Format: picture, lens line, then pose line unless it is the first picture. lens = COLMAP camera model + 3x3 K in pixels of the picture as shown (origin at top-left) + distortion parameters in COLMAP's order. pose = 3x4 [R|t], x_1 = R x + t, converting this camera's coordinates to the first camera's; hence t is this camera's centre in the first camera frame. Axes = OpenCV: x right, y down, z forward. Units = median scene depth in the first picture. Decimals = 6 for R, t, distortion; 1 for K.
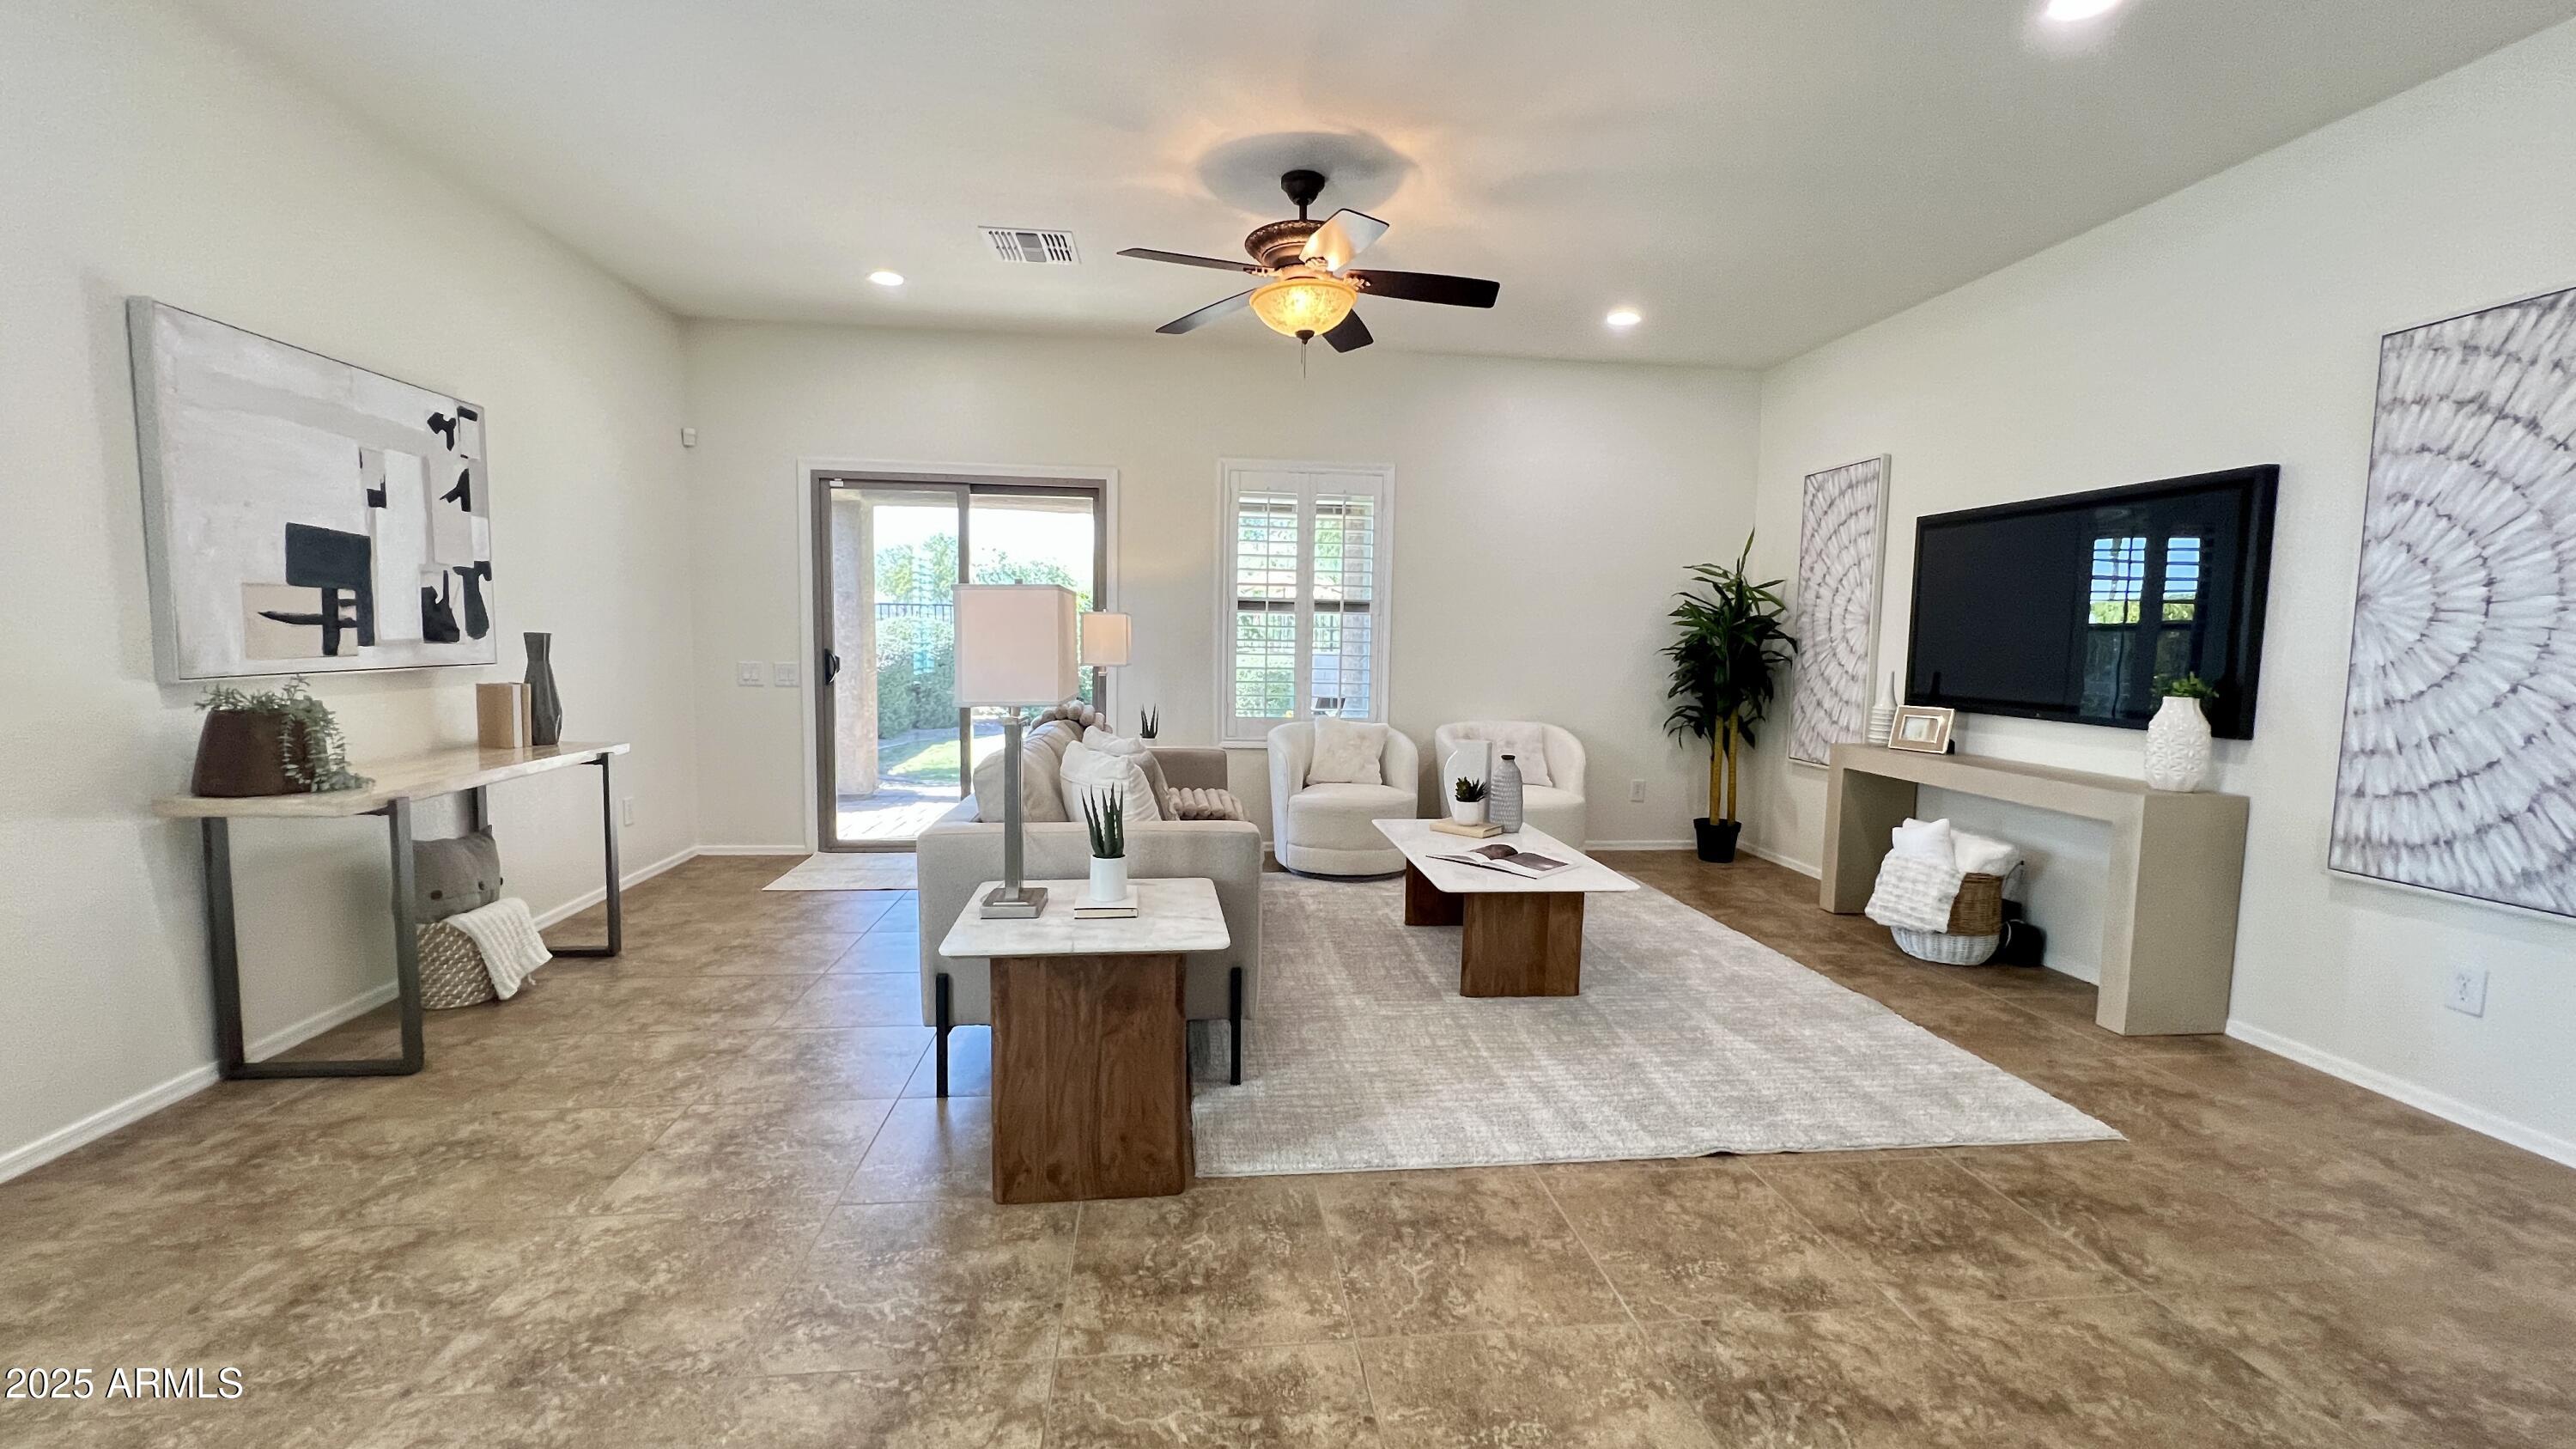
lens RADIAL K [[1034.4, 0, 1295.0], [0, 1034.4, 714.5], [0, 0, 1]] dist [-0.000591, -0.000369]
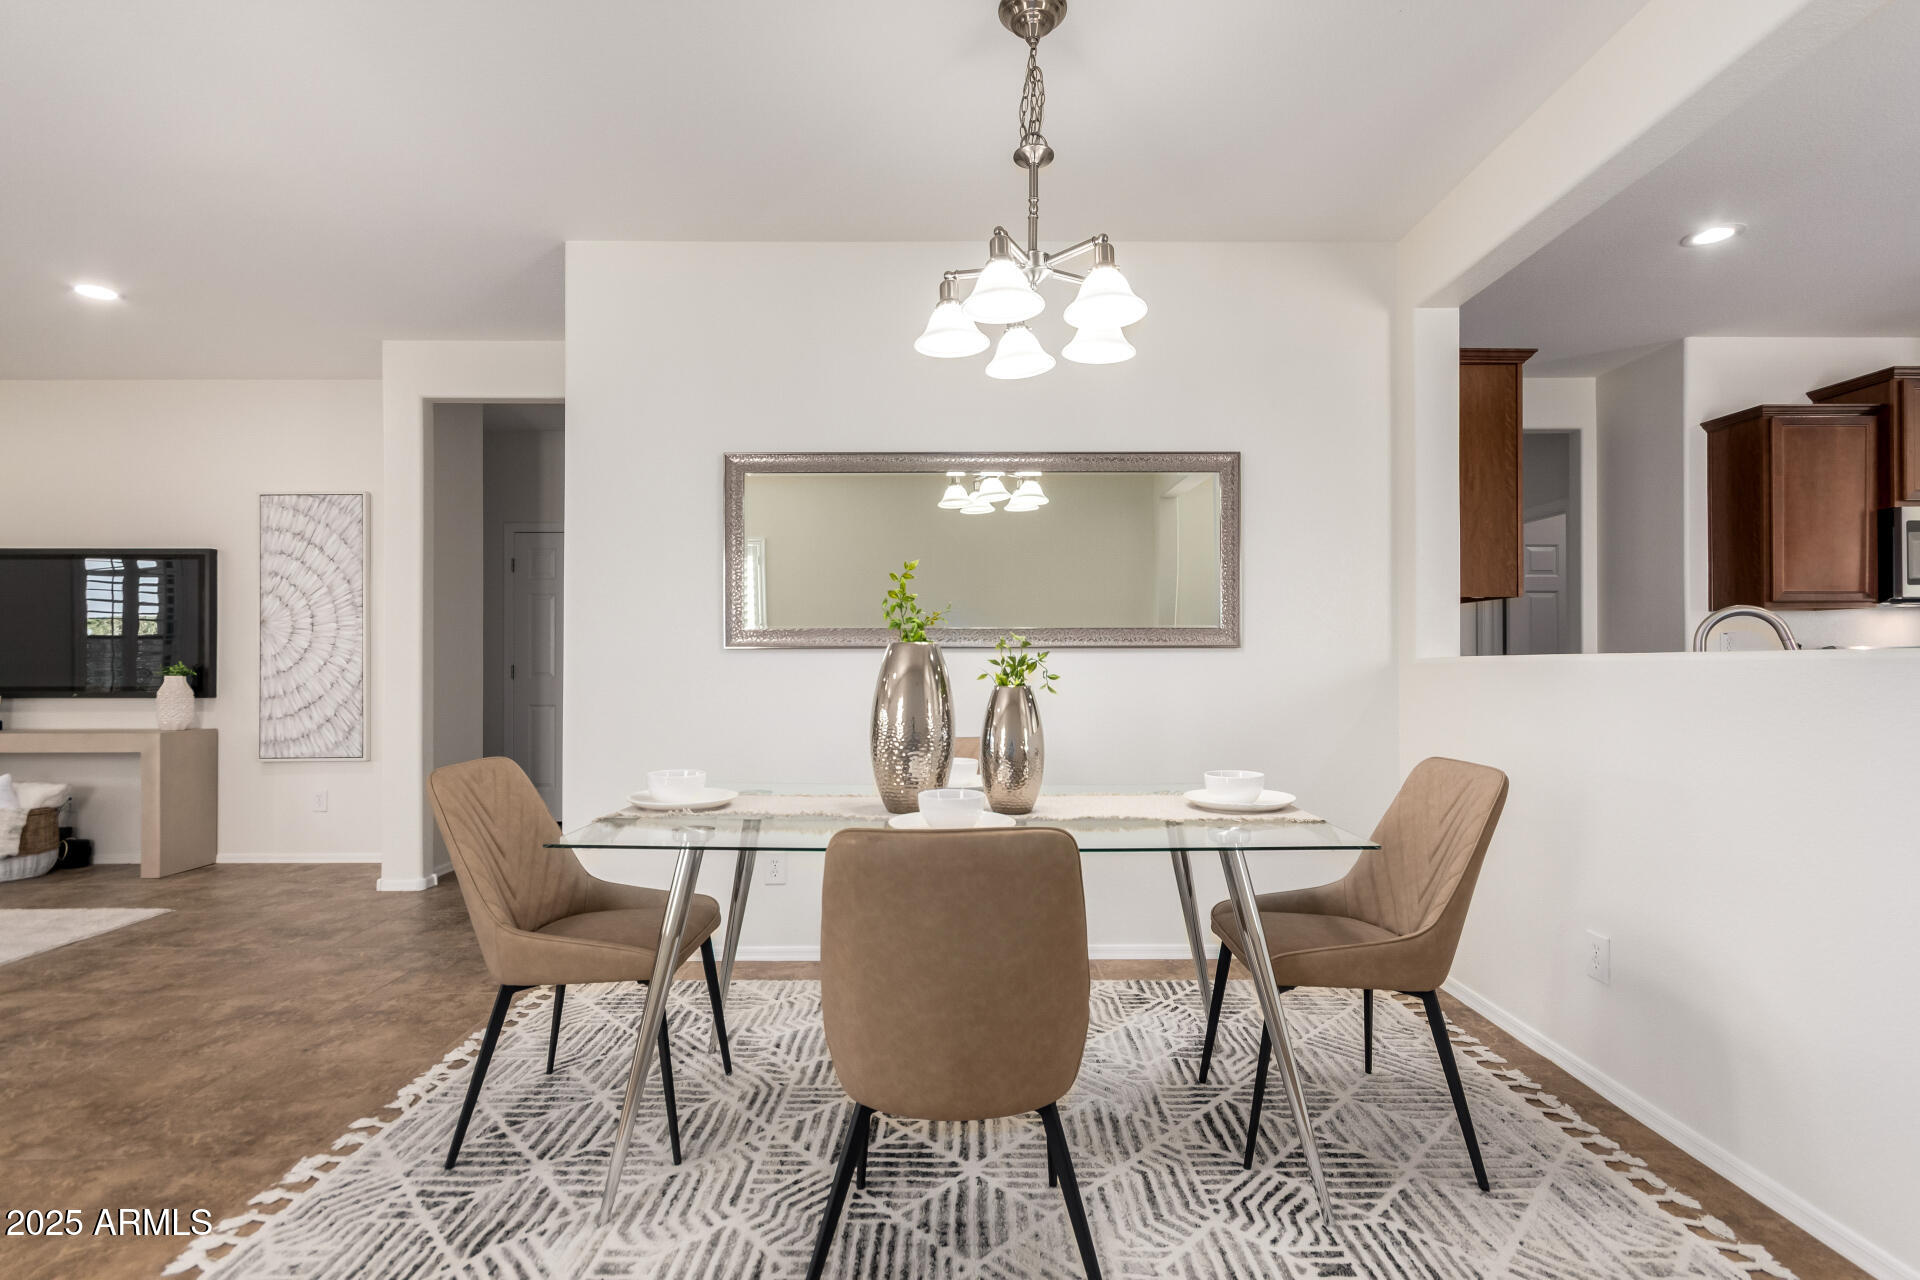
lens RADIAL K [[895.4, 0, 968.1], [0, 895.4, 662.9], [0, 0, 1]] dist [-0.000288, -0.000547]
pose [[0.110576, -0.019494, 0.993676, -0.562126], [0.080255, 0.996718, 0.010623, 0.060529], [-0.990622, 0.078573, 0.111778, -0.563374]]
